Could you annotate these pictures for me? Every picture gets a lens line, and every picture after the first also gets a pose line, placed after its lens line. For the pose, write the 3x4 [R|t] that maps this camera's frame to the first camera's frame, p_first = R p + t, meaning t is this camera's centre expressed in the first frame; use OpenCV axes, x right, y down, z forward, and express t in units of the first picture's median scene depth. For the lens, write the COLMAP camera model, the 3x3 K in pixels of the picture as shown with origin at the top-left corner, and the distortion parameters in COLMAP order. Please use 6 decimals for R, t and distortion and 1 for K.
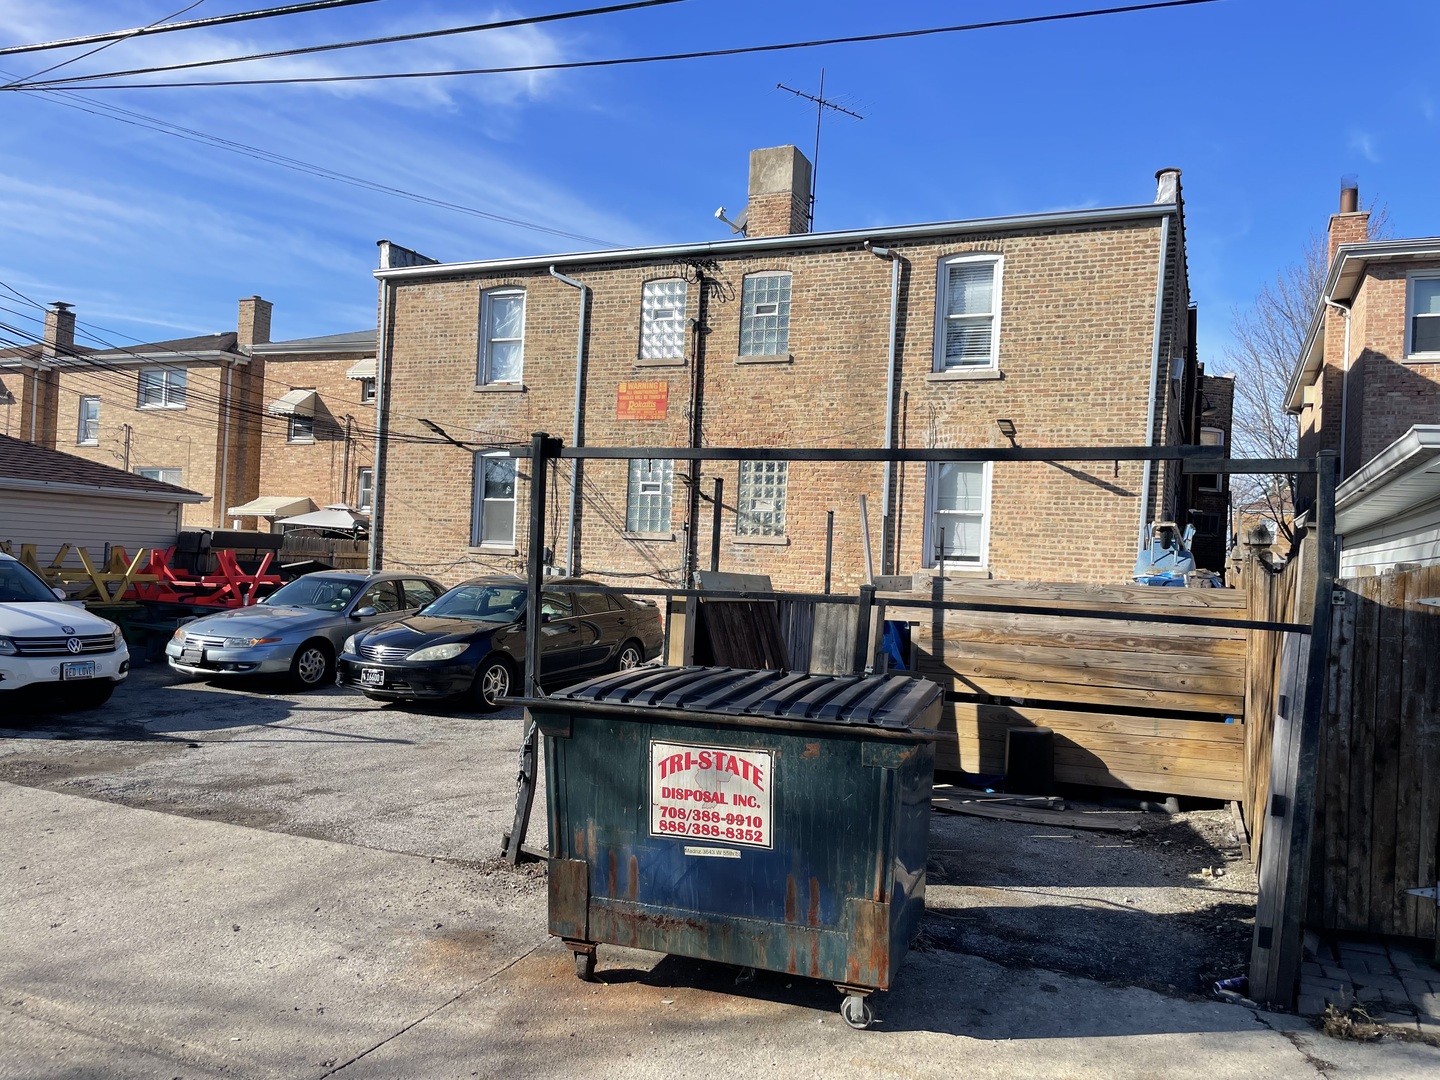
lens RADIAL K [[1086.7, 0, 720.0], [0, 1086.7, 540.0], [0, 0, 1]] dist [0.107040, -0.140450]
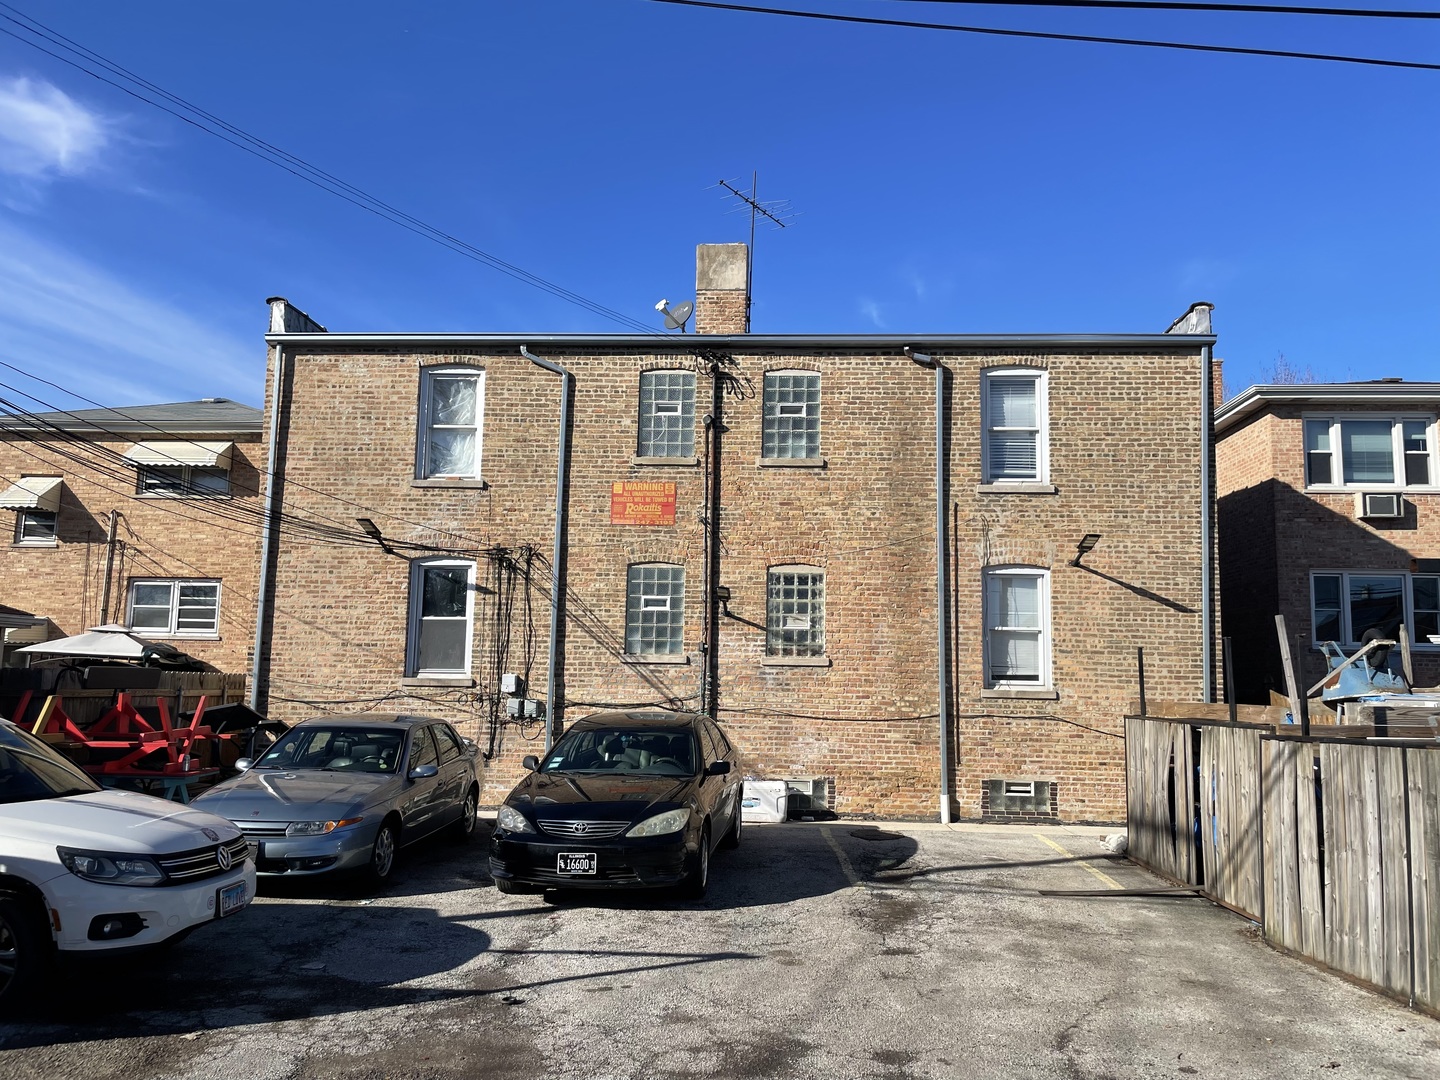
lens RADIAL K [[1086.7, 0, 720.0], [0, 1086.7, 540.0], [0, 0, 1]] dist [0.107040, -0.140450]
pose [[0.933002, 0.018535, 0.359394, -0.353450], [0.017990, 0.995022, -0.098018, -0.012965], [-0.359422, 0.097917, 0.928024, 0.183697]]
